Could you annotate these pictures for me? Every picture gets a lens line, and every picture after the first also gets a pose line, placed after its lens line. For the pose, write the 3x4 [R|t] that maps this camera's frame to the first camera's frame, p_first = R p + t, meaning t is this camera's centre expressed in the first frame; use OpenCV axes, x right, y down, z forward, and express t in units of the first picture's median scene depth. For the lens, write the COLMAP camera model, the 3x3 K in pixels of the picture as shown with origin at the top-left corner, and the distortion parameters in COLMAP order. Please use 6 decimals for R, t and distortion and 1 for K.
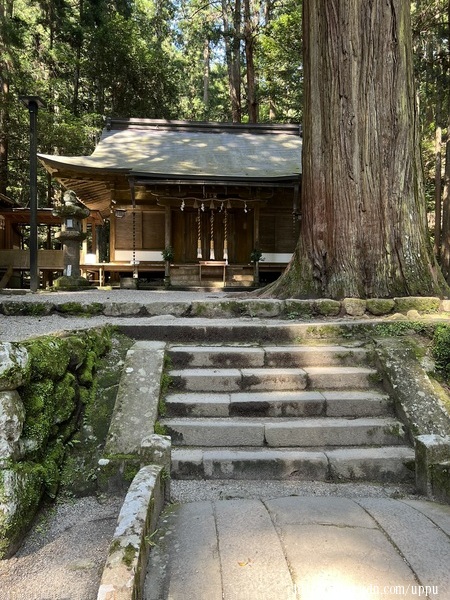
lens RADIAL K [[441.5, 0, 225.0], [0, 441.5, 300.0], [0, 0, 1]] dist [0.114323, -0.085435]
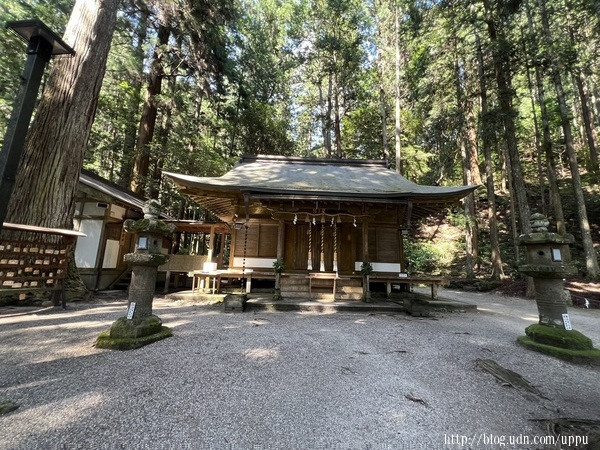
lens RADIAL K [[241.4, 0, 300.0], [0, 241.4, 225.0], [0, 0, 1]] dist [-0.000065, -0.000003]
pose [[0.997636, 0.018324, -0.066239, -0.043578], [-0.030130, 0.982854, -0.181906, -0.090675], [0.061770, 0.183472, 0.981082, 0.417493]]
